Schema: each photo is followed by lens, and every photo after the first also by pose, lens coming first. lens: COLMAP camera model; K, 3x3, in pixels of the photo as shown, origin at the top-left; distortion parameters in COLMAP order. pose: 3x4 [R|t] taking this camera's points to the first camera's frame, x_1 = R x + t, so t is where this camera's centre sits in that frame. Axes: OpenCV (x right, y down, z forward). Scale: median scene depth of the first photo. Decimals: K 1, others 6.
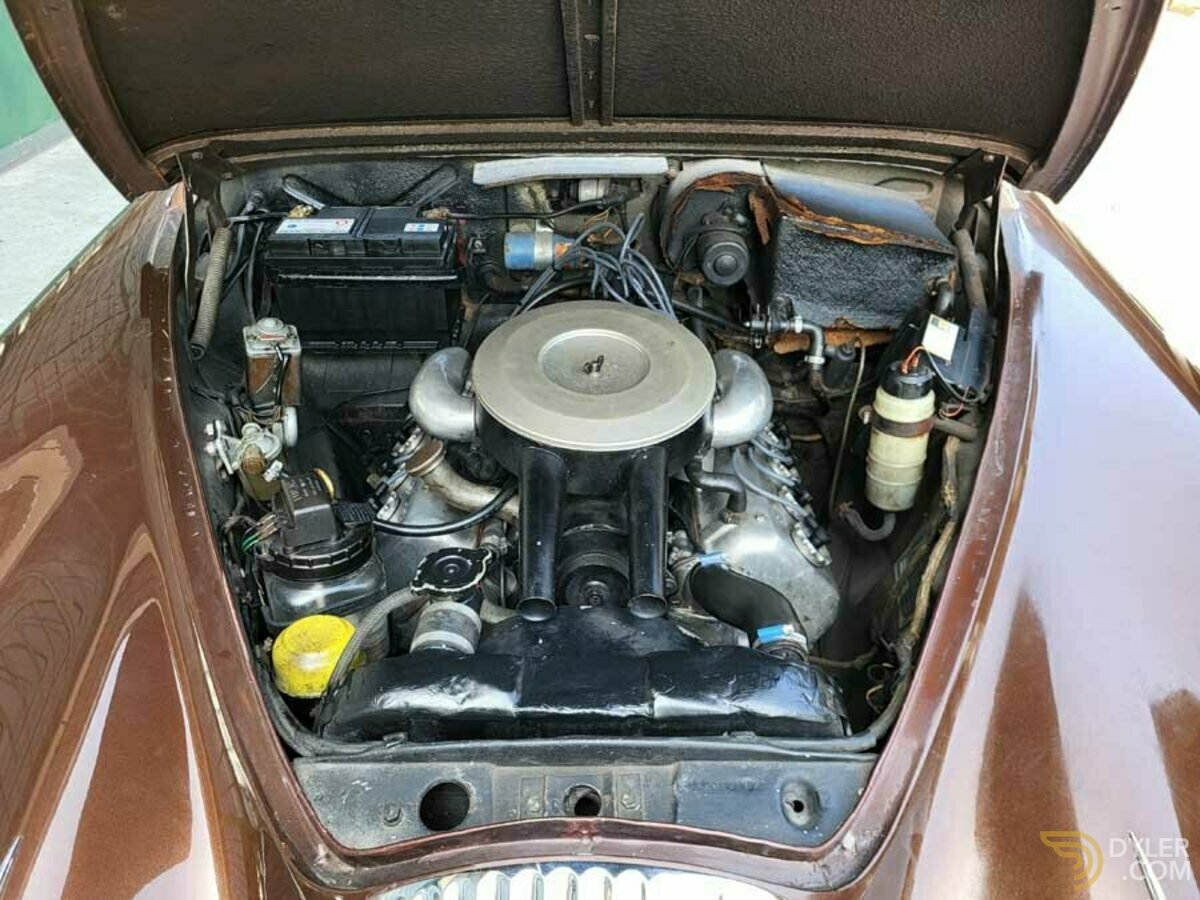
lens RADIAL K [[905.5, 0, 598.5], [0, 905.5, 448.4], [0, 0, 1]] dist [0.020845, -0.009223]
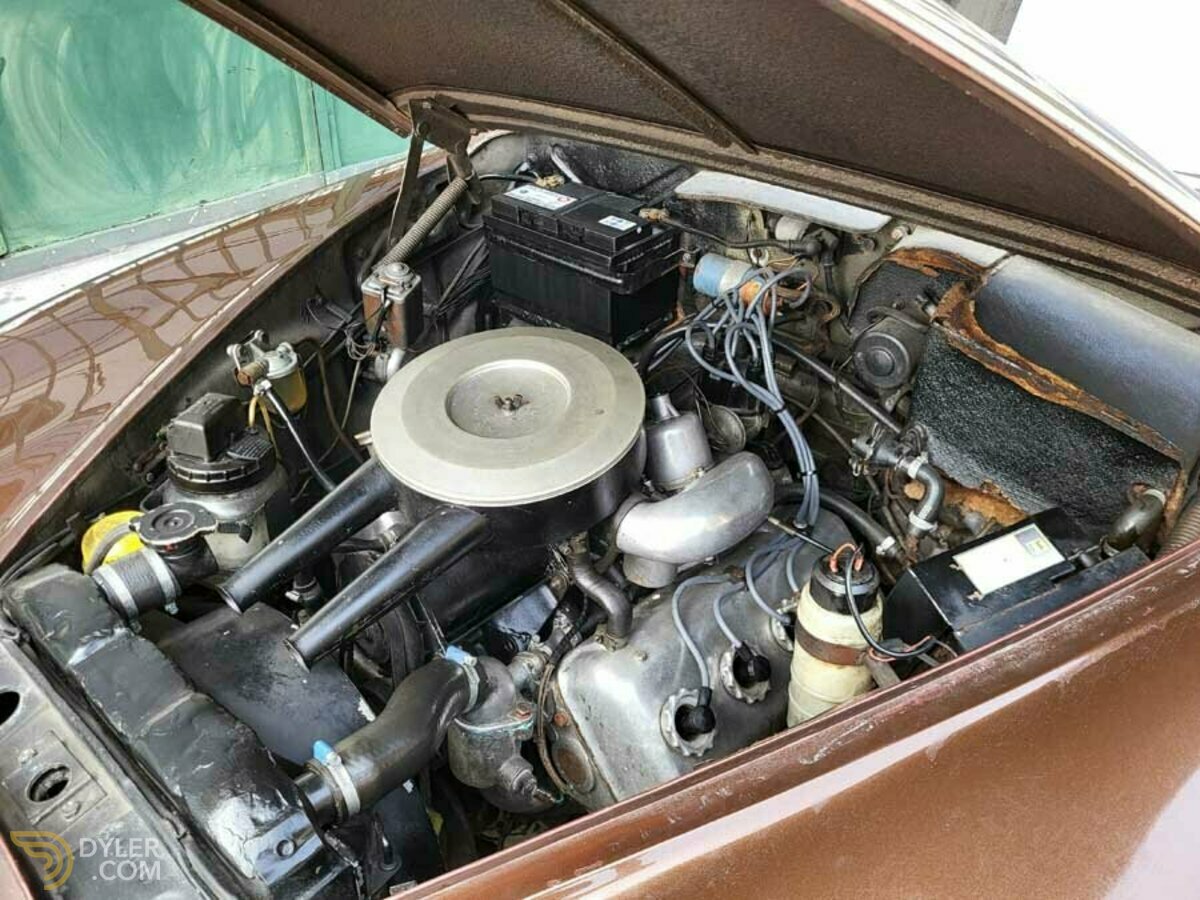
lens RADIAL K [[905.5, 0, 600.3], [0, 905.5, 451.4], [0, 0, 1]] dist [0.020845, -0.009223]
pose [[0.747759, 0.379489, -0.544835, 0.405088], [-0.374340, 0.918676, 0.126114, -0.138864], [0.548385, 0.109650, 0.829006, 0.232443]]
